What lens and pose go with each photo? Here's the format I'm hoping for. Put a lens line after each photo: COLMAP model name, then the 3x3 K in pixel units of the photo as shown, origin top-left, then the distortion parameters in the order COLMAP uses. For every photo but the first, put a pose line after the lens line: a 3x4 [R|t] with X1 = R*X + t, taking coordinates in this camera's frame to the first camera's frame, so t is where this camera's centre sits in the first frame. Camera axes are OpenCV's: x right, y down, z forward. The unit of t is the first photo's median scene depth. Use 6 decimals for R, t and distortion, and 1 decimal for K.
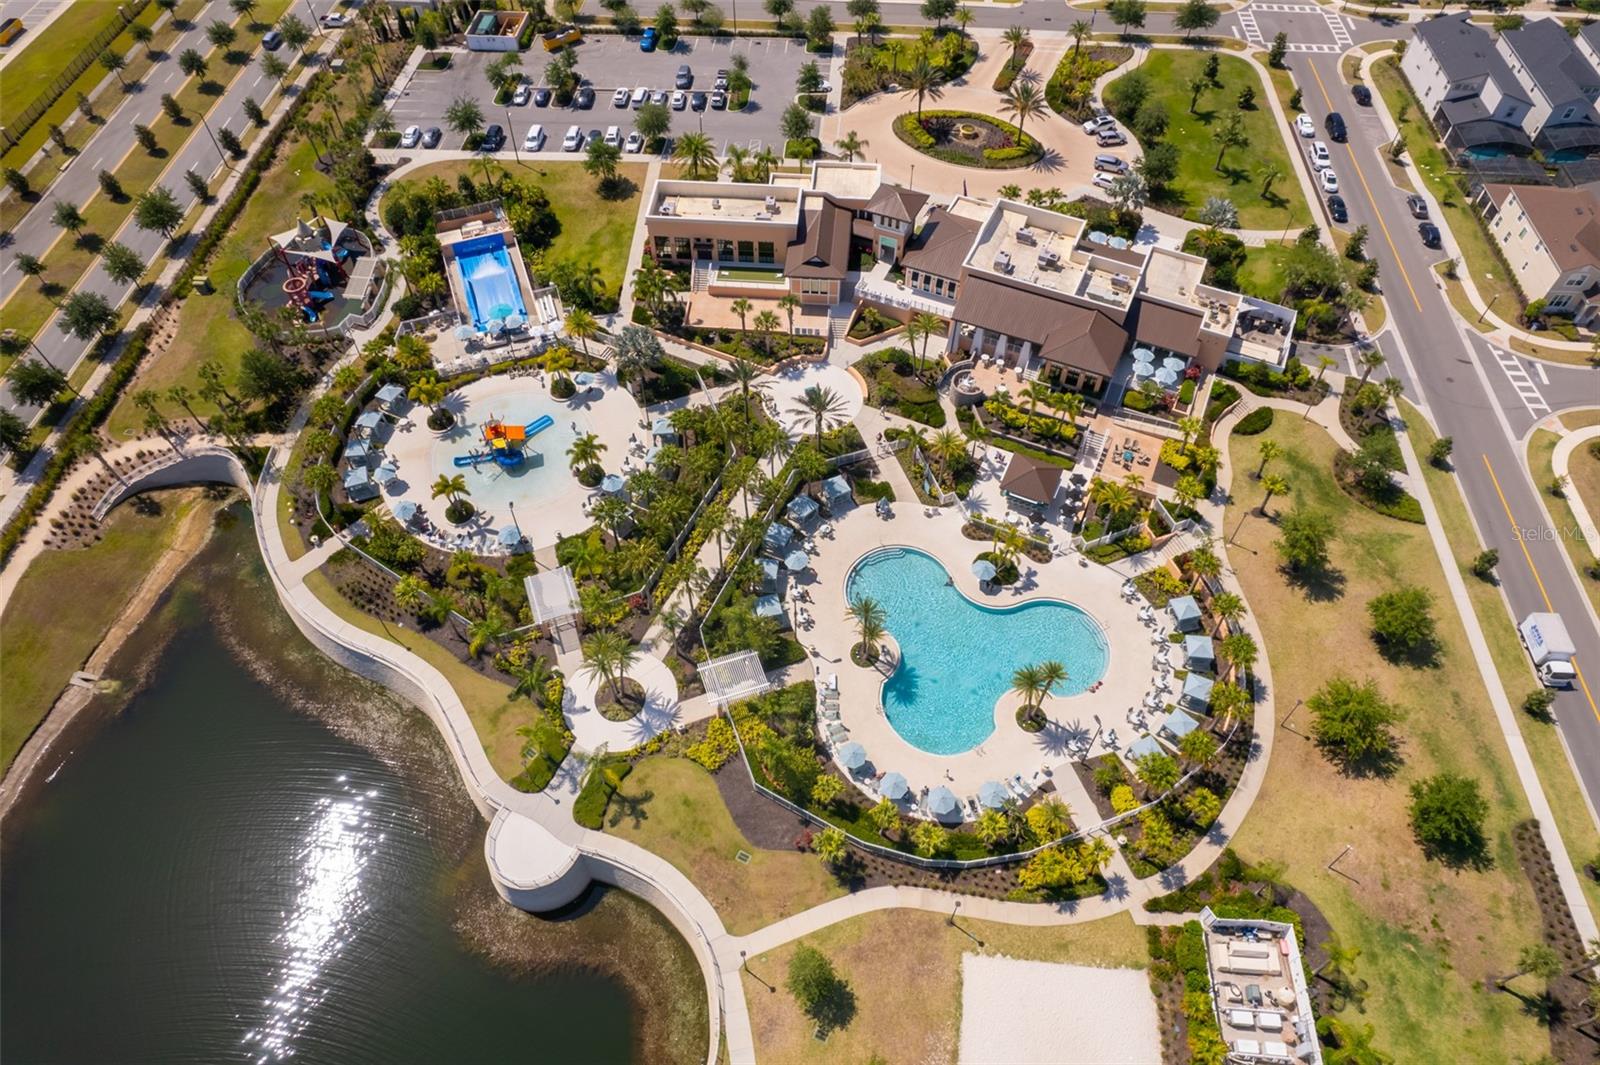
lens RADIAL K [[1020.6, 0, 804.4], [0, 1020.6, 533.1], [0, 0, 1]] dist [-0.051199, 0.033593]
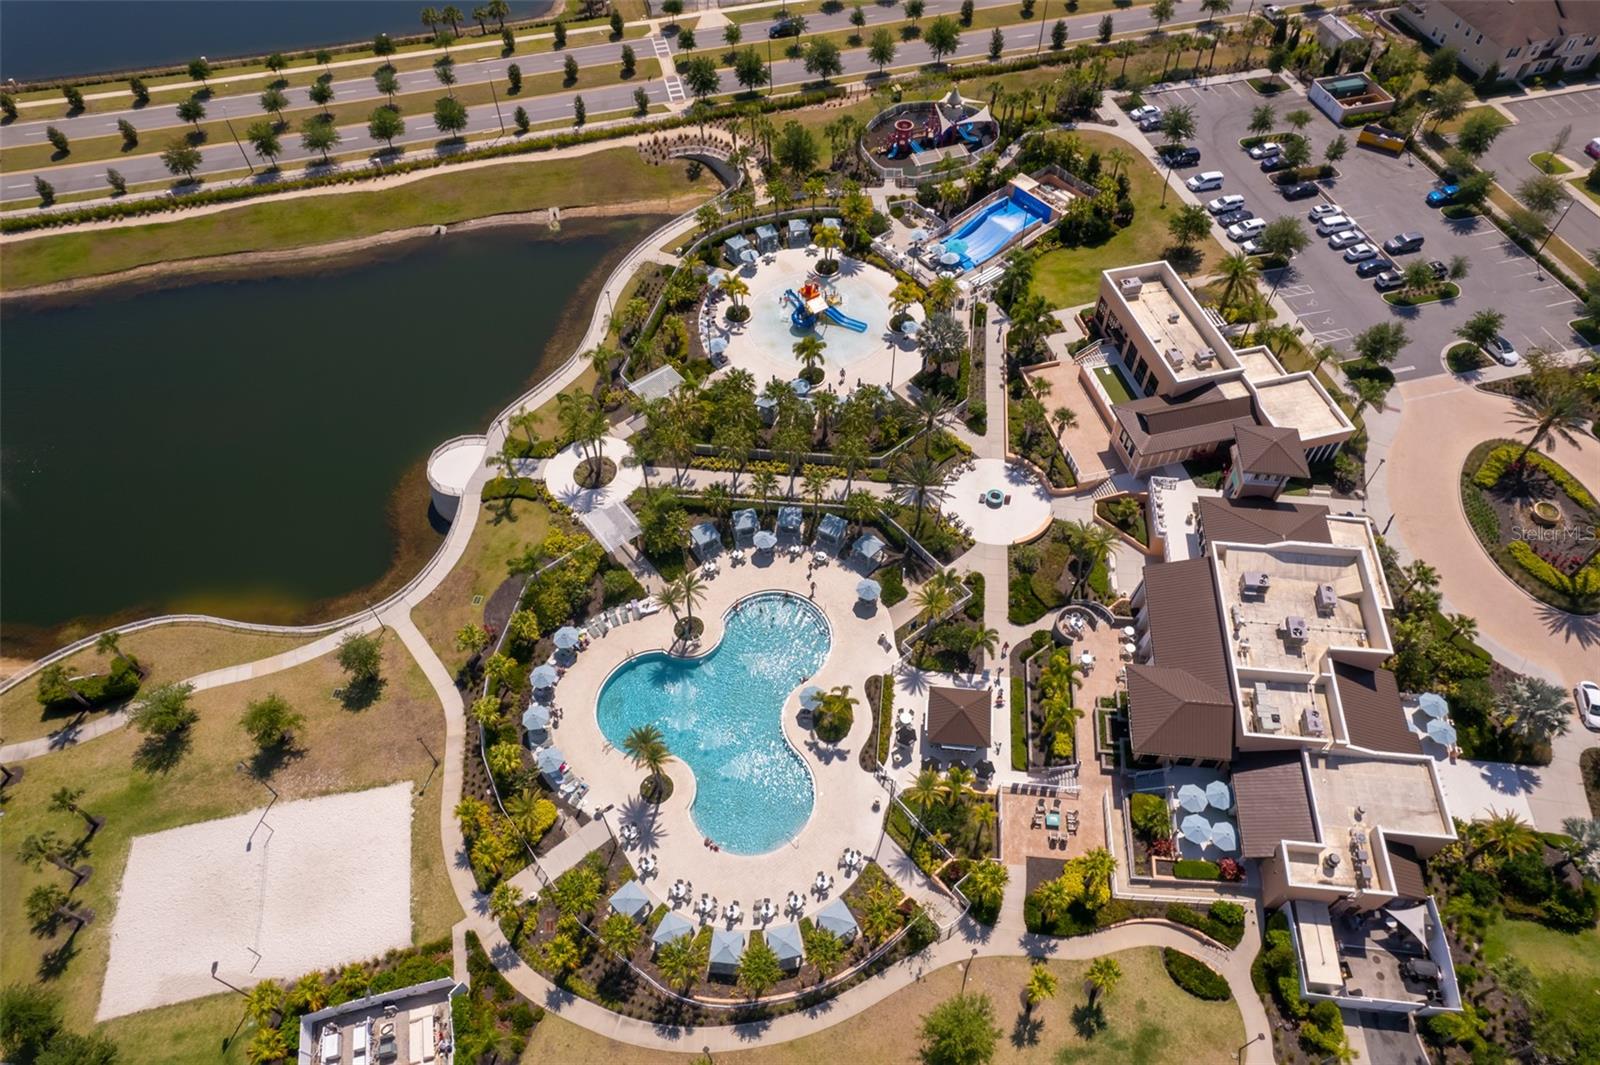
lens RADIAL K [[1020.6, 0, 804.4], [0, 1020.6, 533.1], [0, 0, 1]] dist [-0.051199, 0.033593]
pose [[0.319208, 0.748851, -0.580799, 0.530838], [-0.745162, 0.576987, 0.334394, -0.310705], [0.585525, 0.326049, 0.742195, 0.250275]]
